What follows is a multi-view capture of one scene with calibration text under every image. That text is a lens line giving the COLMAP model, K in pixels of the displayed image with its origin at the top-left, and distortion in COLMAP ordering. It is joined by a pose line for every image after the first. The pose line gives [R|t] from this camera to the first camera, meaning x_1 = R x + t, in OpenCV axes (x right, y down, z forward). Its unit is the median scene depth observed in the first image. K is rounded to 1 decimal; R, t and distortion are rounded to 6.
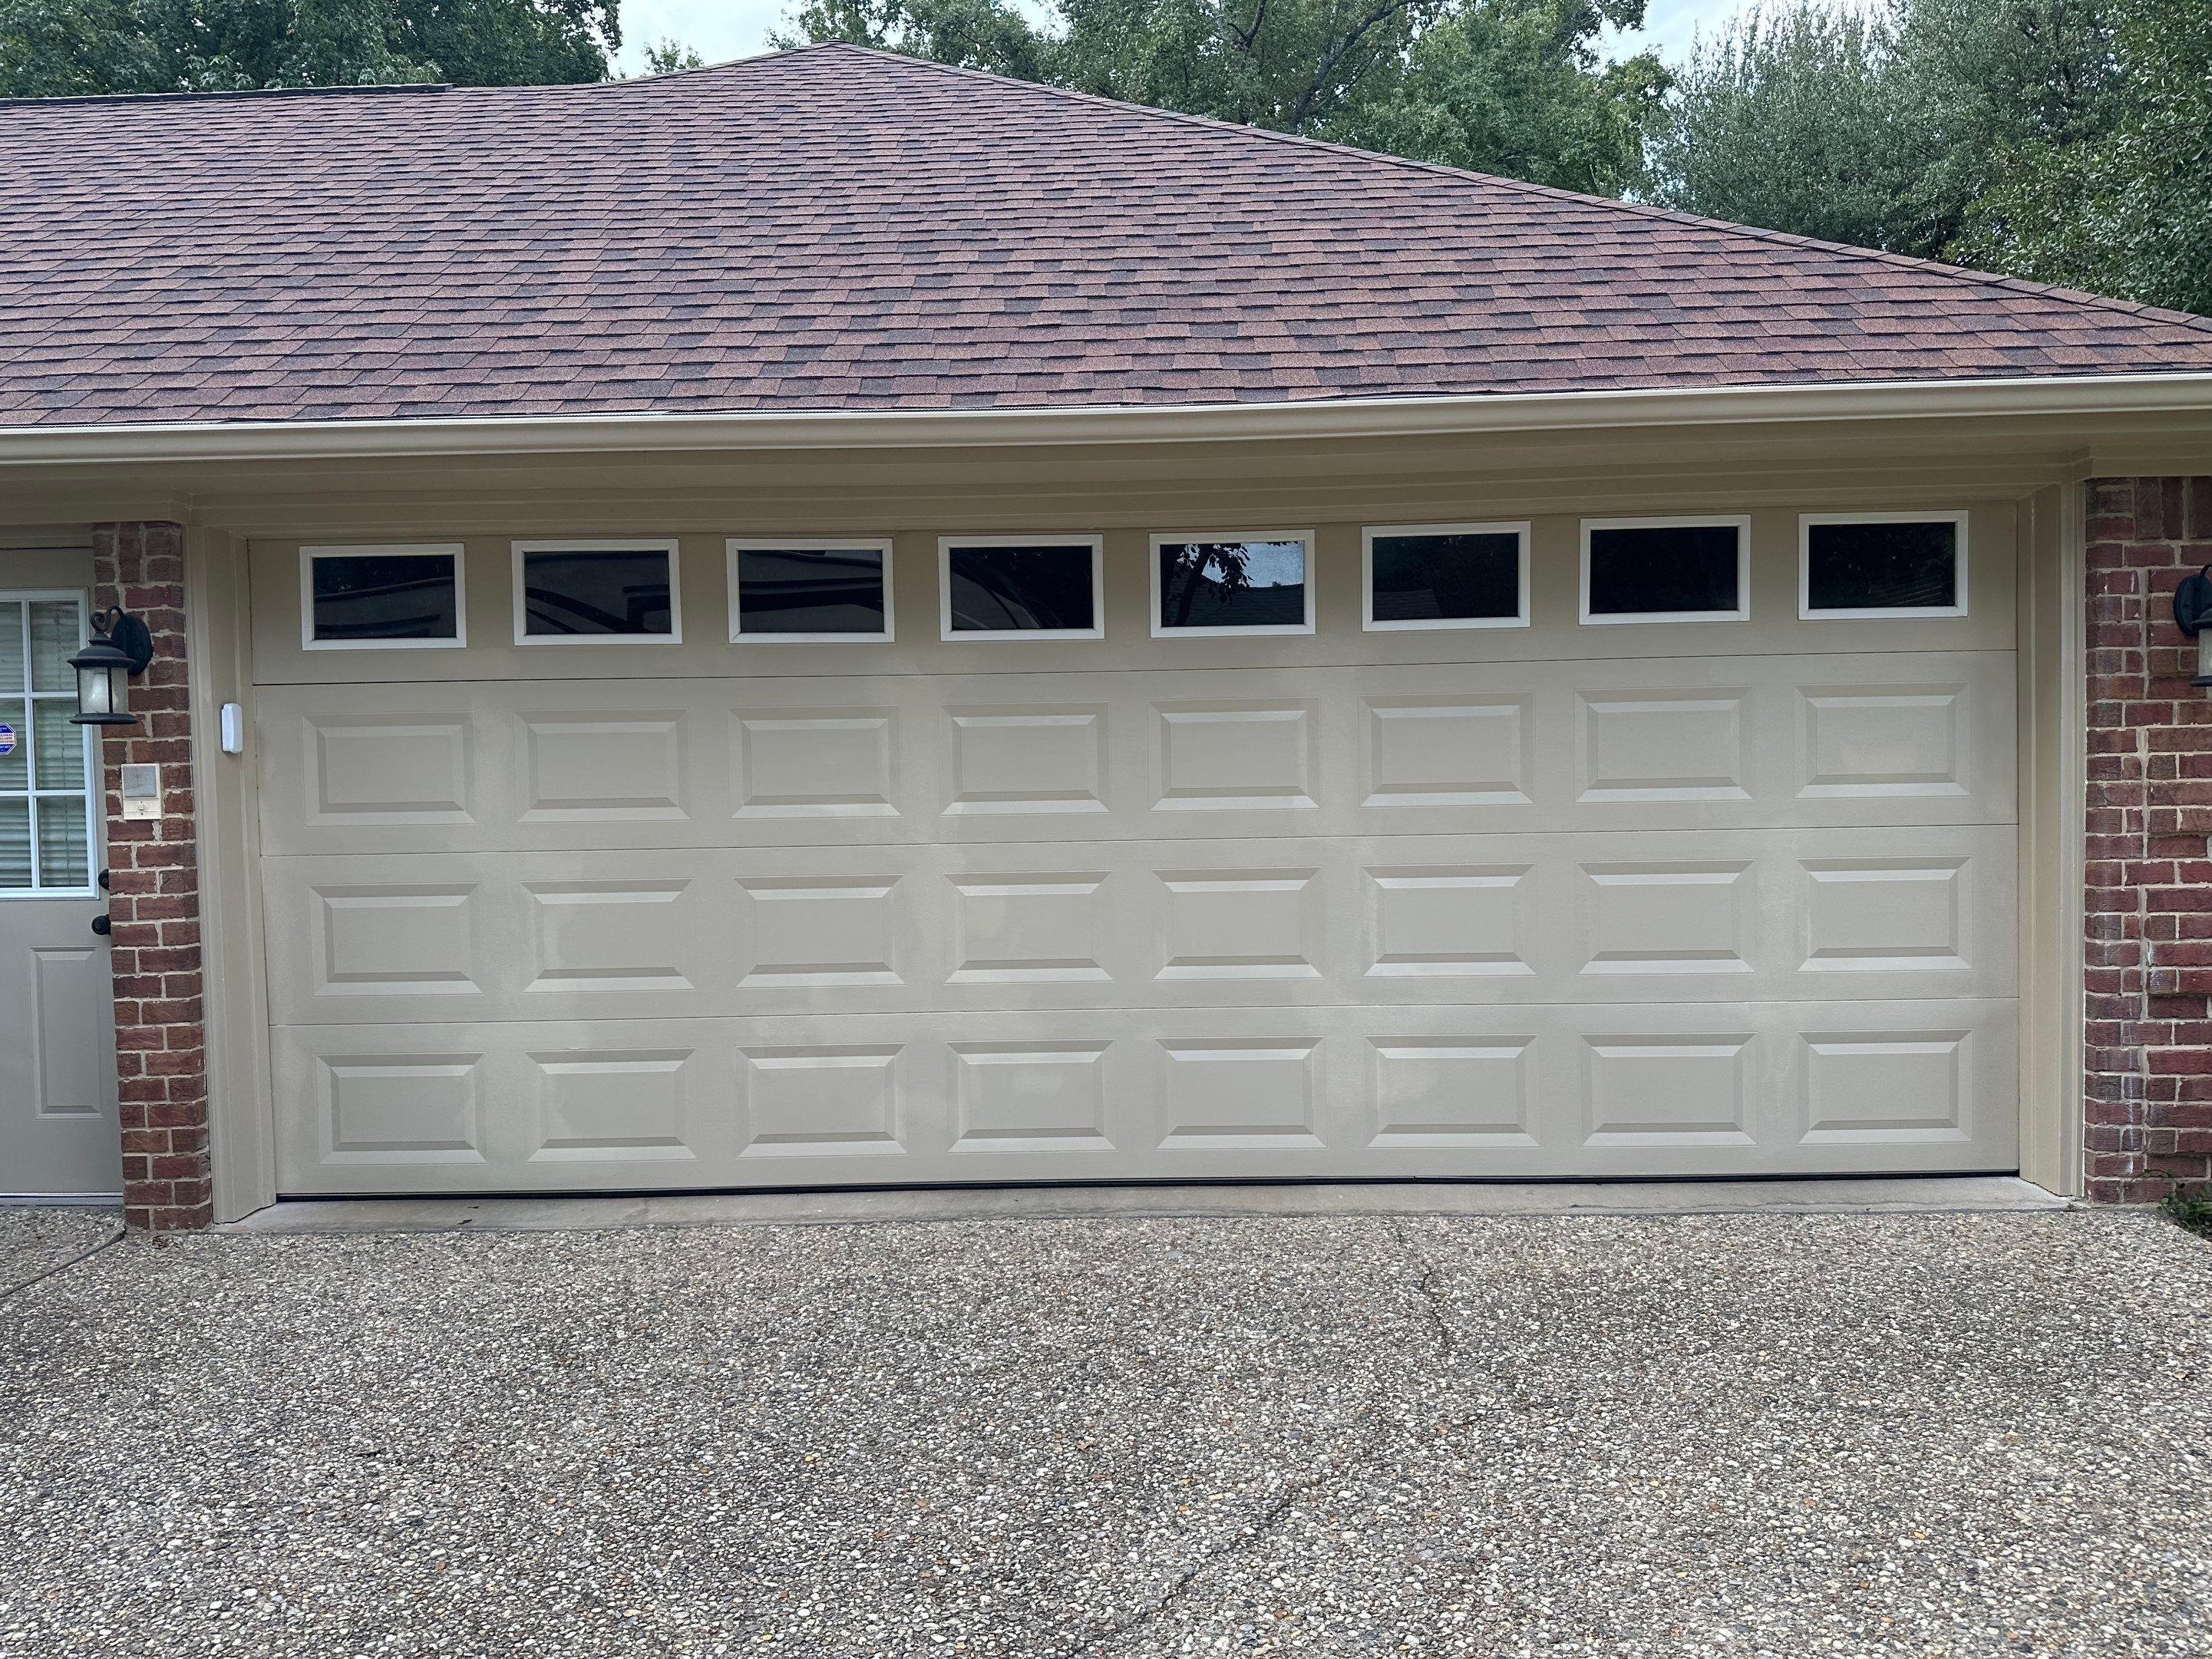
lens RADIAL K [[1637.9, 0, 1098.8], [0, 1637.9, 841.1], [0, 0, 1]] dist [0.131862, -0.205499]
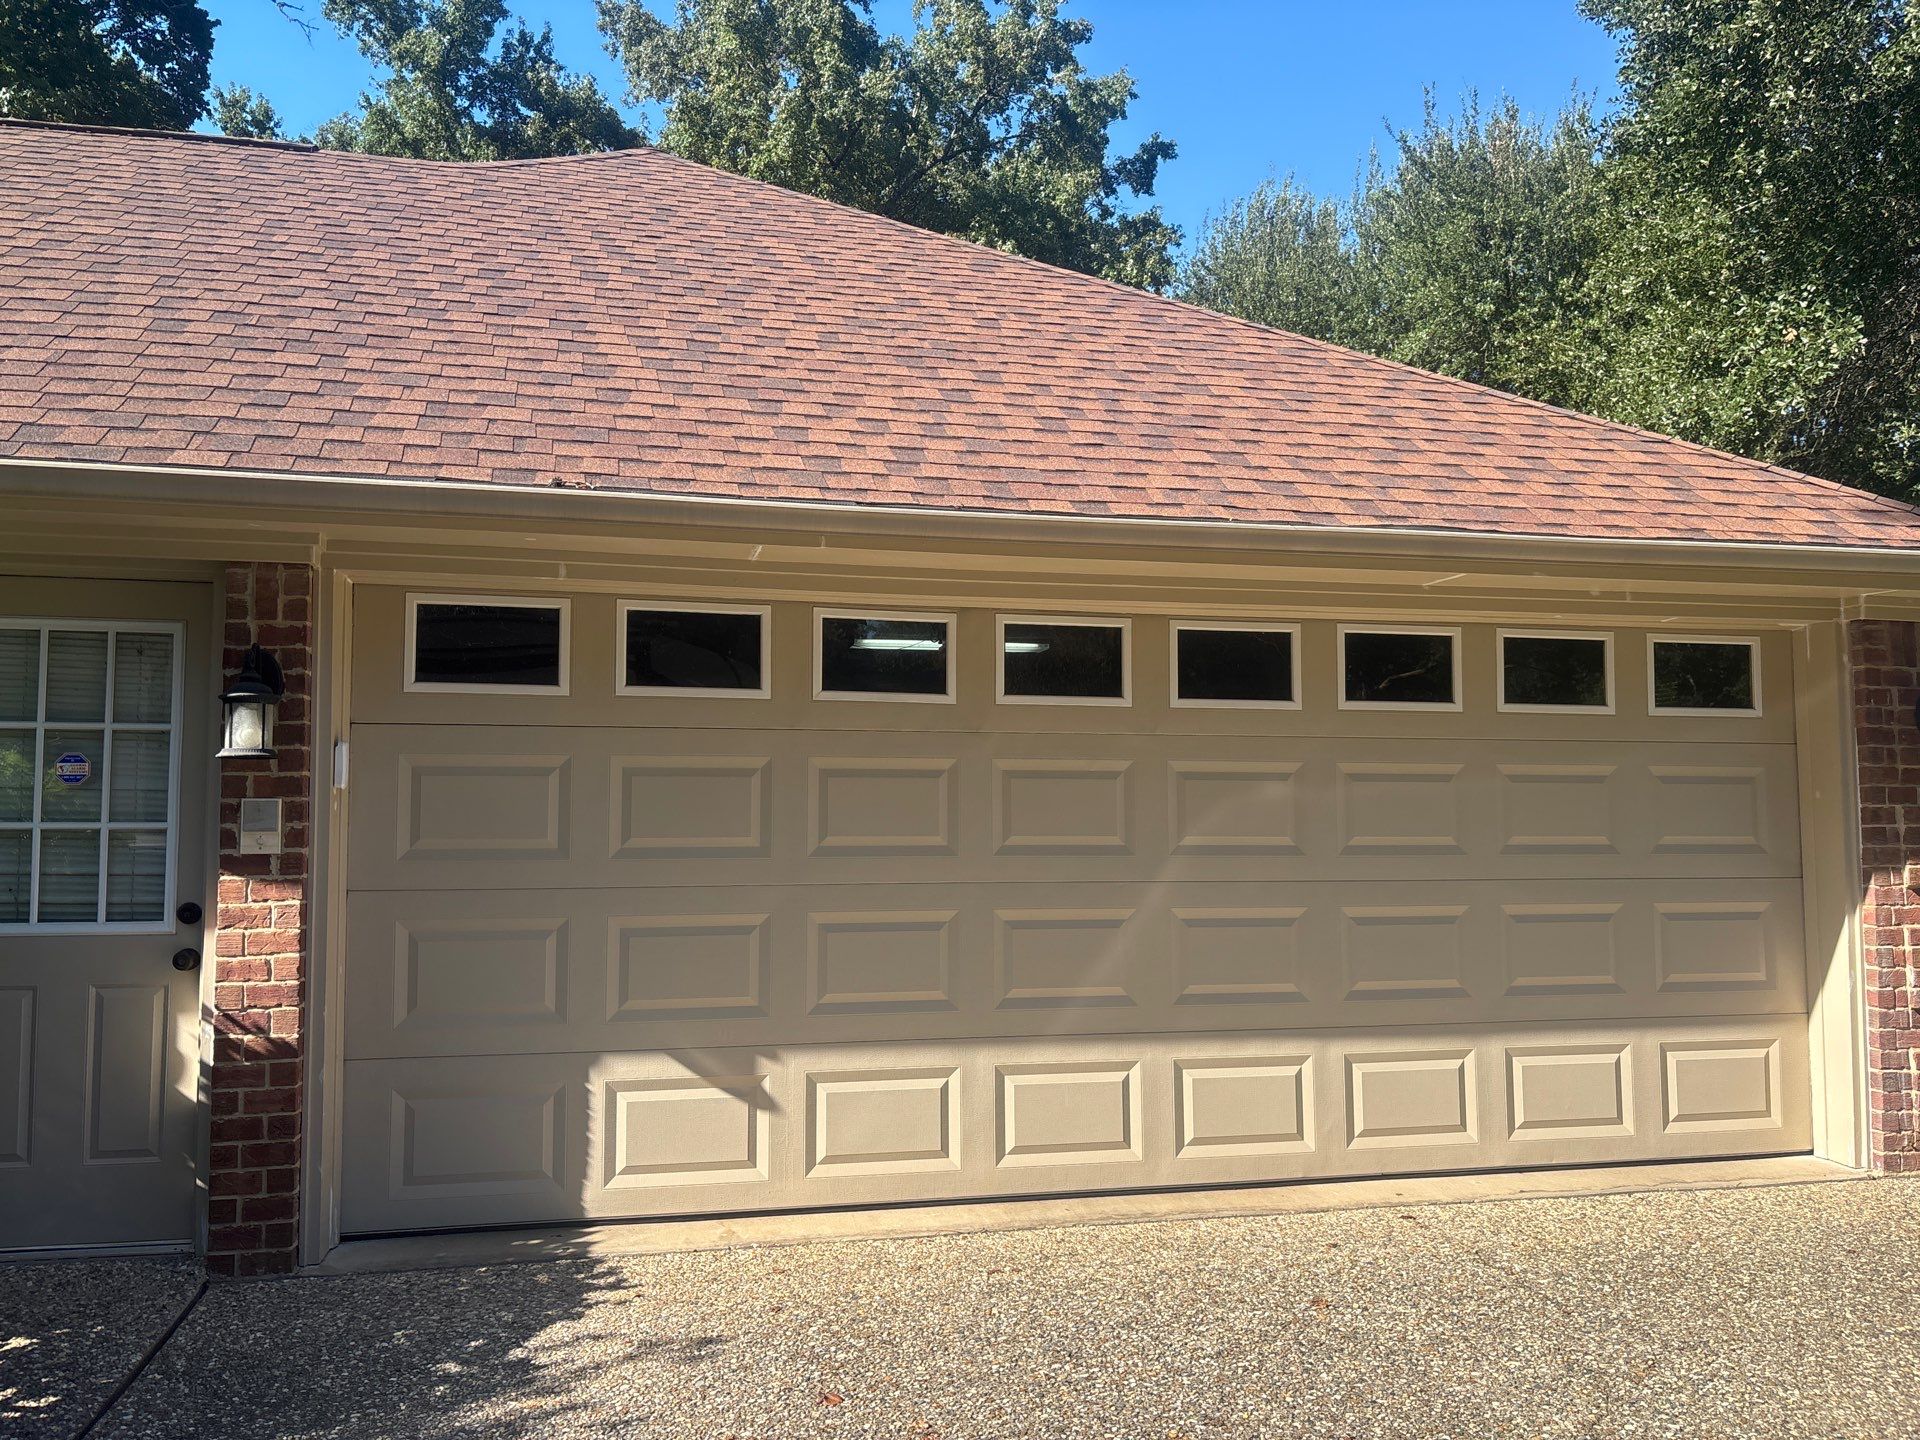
lens RADIAL K [[1516.7, 0, 960.0], [0, 1516.7, 720.0], [0, 0, 1]] dist [0.062656, -0.065919]
pose [[0.967908, 0.035599, 0.248771, -0.407067], [-0.007786, 0.993689, -0.111903, 0.007597], [-0.251184, 0.106375, 0.962076, -0.002325]]
